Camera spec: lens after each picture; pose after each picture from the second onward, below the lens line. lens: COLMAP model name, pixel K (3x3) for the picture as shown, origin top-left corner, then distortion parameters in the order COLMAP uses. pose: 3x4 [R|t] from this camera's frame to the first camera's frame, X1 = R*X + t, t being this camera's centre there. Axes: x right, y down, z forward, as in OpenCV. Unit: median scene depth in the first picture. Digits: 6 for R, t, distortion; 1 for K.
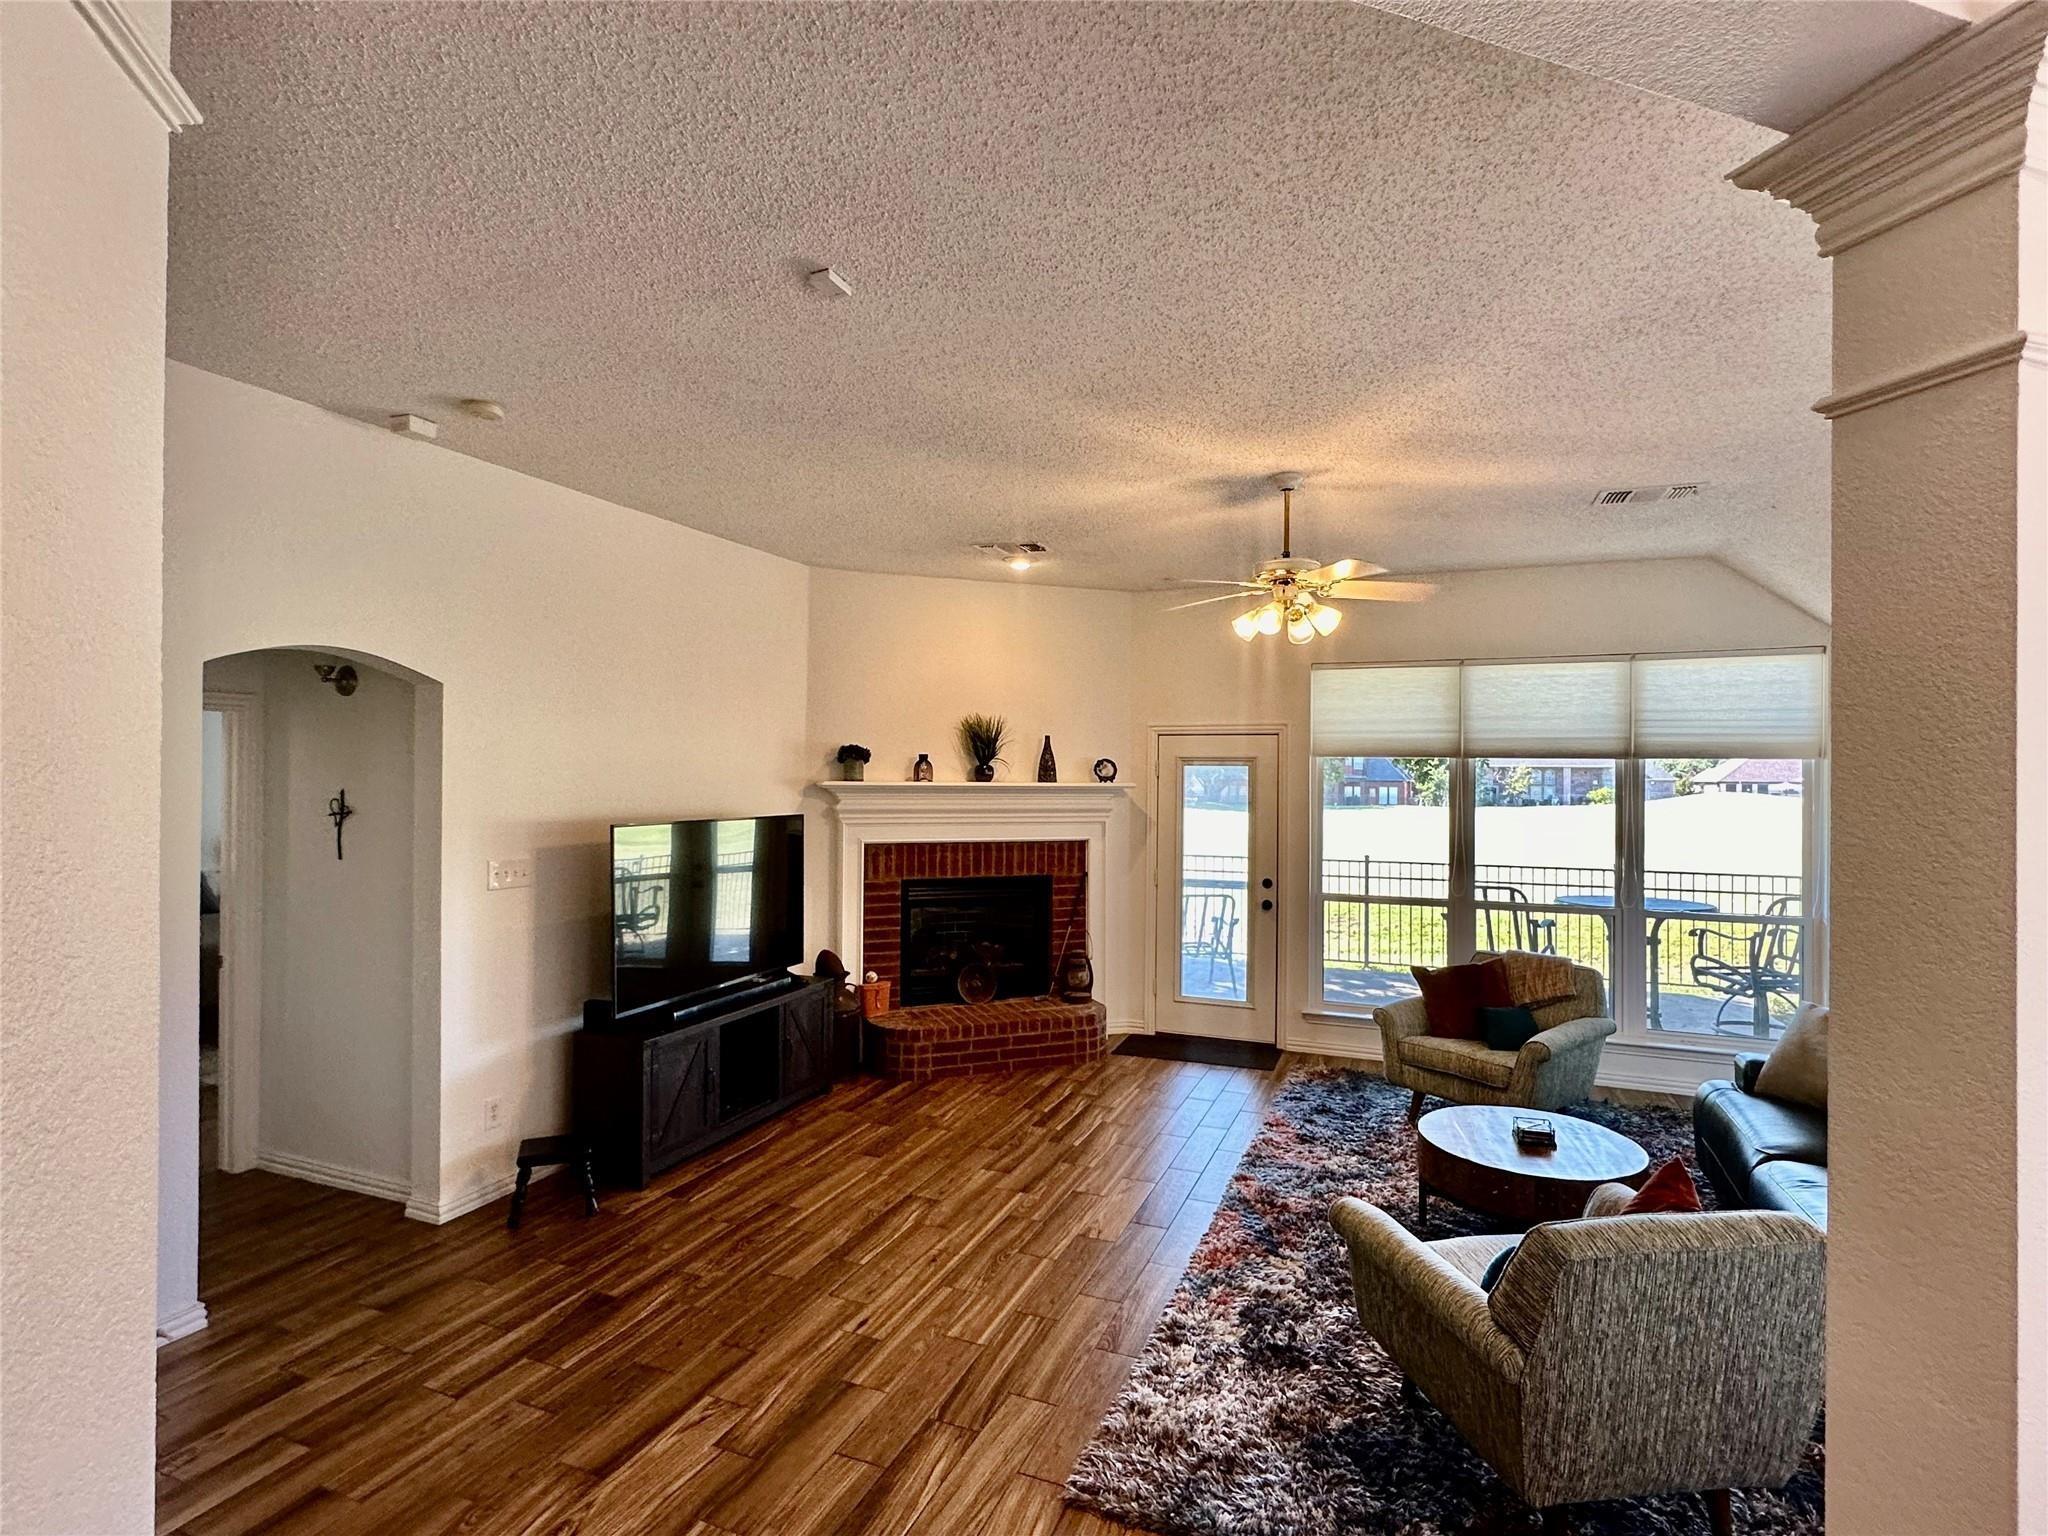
lens RADIAL K [[1018.3, 0, 1018.5], [0, 1018.3, 772.3], [0, 0, 1]] dist [0.019748, -0.000005]
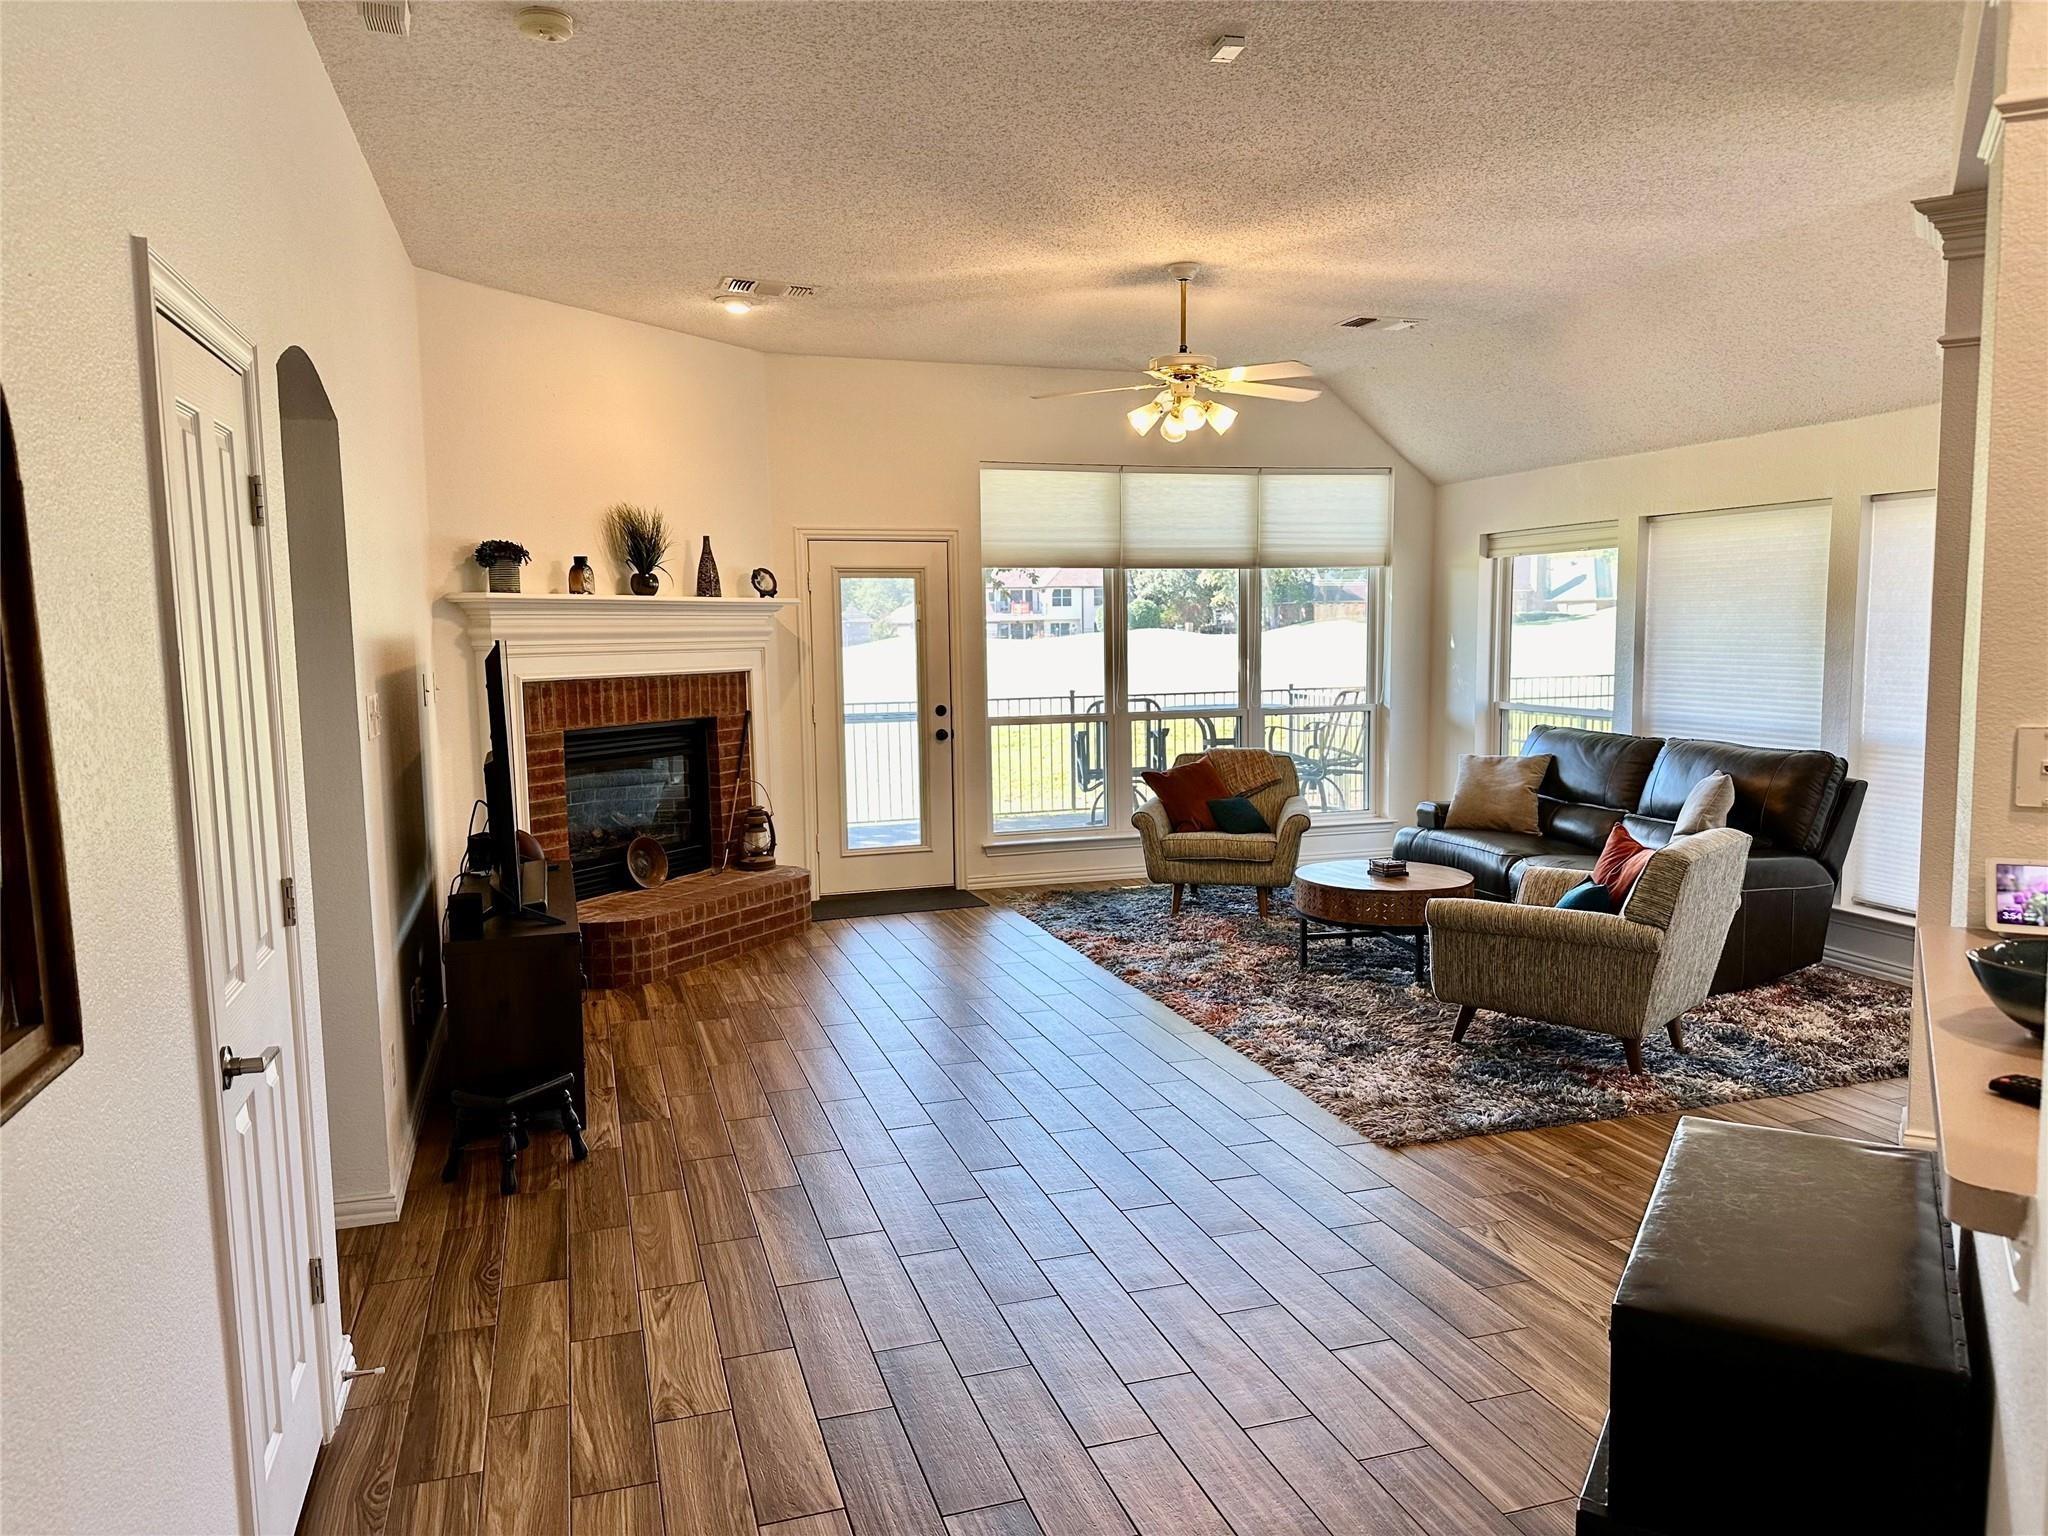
lens RADIAL K [[1454.5, 0, 1025.9], [0, 1454.5, 770.6], [0, 0, 1]] dist [0.089896, -0.015434]
pose [[0.754016, -0.083688, 0.651503, -0.542607], [0.014780, 0.993761, 0.110547, 0.022262], [-0.656690, -0.073725, 0.750549, -0.006260]]
